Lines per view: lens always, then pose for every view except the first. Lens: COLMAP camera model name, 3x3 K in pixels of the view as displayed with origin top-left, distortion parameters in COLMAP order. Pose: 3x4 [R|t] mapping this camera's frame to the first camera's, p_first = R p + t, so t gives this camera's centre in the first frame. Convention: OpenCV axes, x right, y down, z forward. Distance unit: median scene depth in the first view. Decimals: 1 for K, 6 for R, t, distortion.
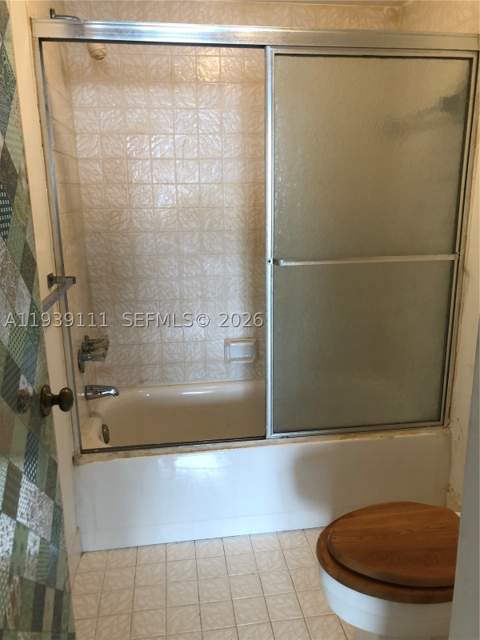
lens RADIAL K [[542.2, 0, 242.1], [0, 542.2, 322.4], [0, 0, 1]] dist [0.035232, -0.020306]
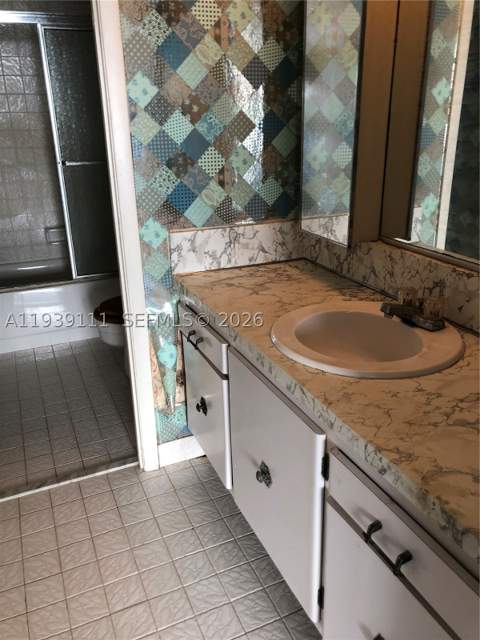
lens RADIAL K [[542.2, 0, 242.1], [0, 542.2, 322.4], [0, 0, 1]] dist [0.035232, -0.020306]
pose [[0.963383, -0.099935, 0.248810, 0.092666], [0.070182, 0.989580, 0.125725, 0.143207], [-0.258782, -0.103659, 0.960358, -0.560155]]
